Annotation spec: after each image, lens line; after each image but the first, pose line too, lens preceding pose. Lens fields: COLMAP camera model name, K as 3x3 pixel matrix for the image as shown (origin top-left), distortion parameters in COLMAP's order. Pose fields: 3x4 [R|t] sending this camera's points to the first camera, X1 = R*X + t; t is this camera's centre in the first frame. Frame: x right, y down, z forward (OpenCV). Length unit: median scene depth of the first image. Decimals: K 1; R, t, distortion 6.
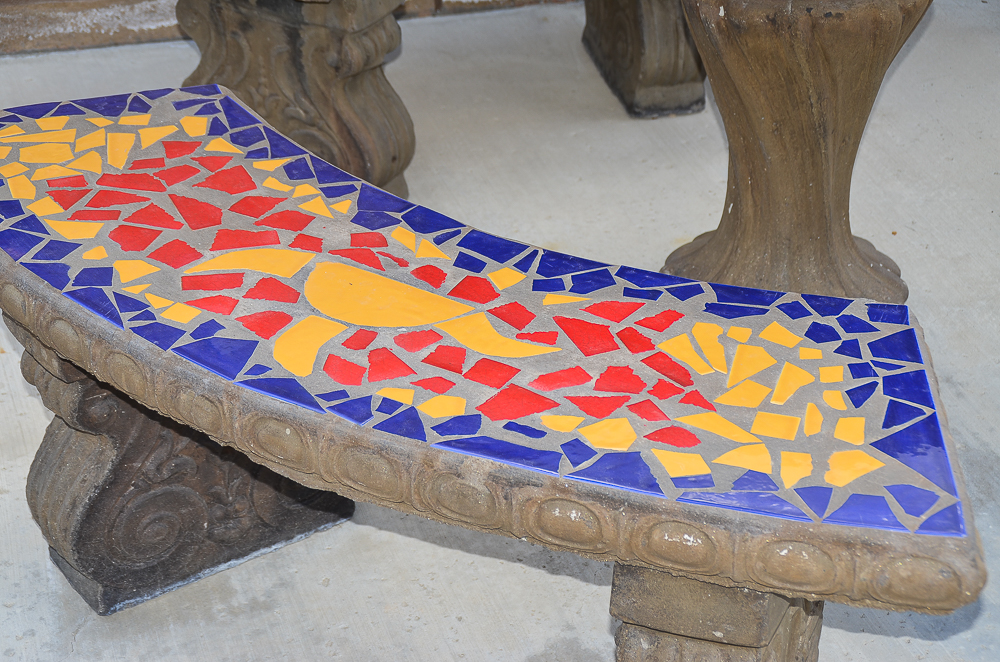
lens RADIAL K [[1967.4, 0, 499.3], [0, 1967.4, 371.6], [0, 0, 1]] dist [0.331107, 0.271250]
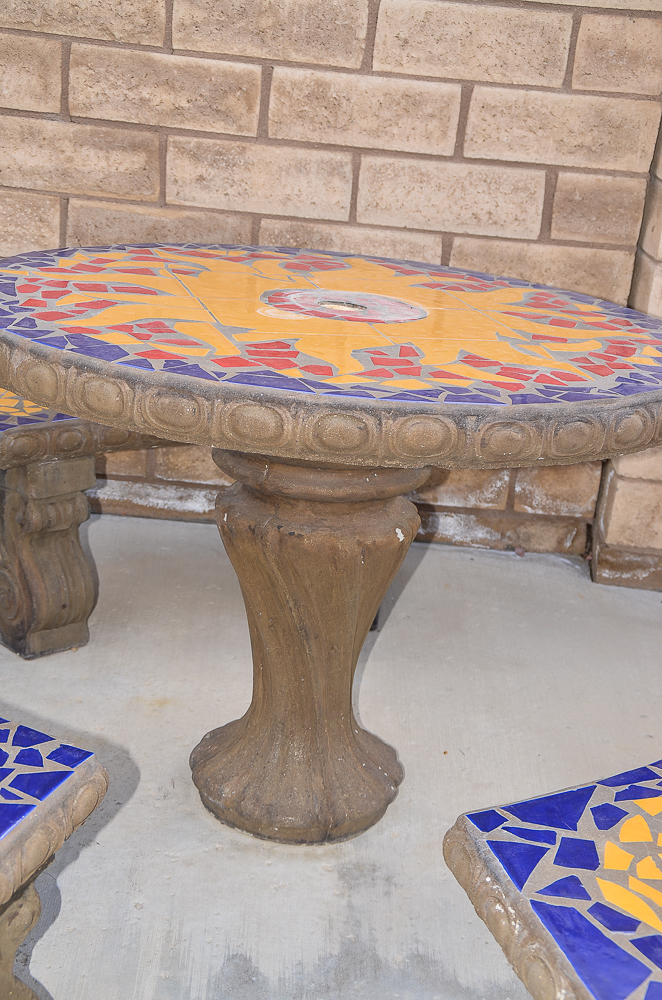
lens RADIAL K [[1492.7, 0, 331.0], [0, 1492.7, 500.0], [0, 0, 1]] dist [0.140724, 0.075517]
pose [[0.957975, 0.173900, -0.228129, 0.350971], [-0.221913, 0.953220, -0.205247, -0.017667], [0.181765, 0.247246, 0.951751, 0.138194]]
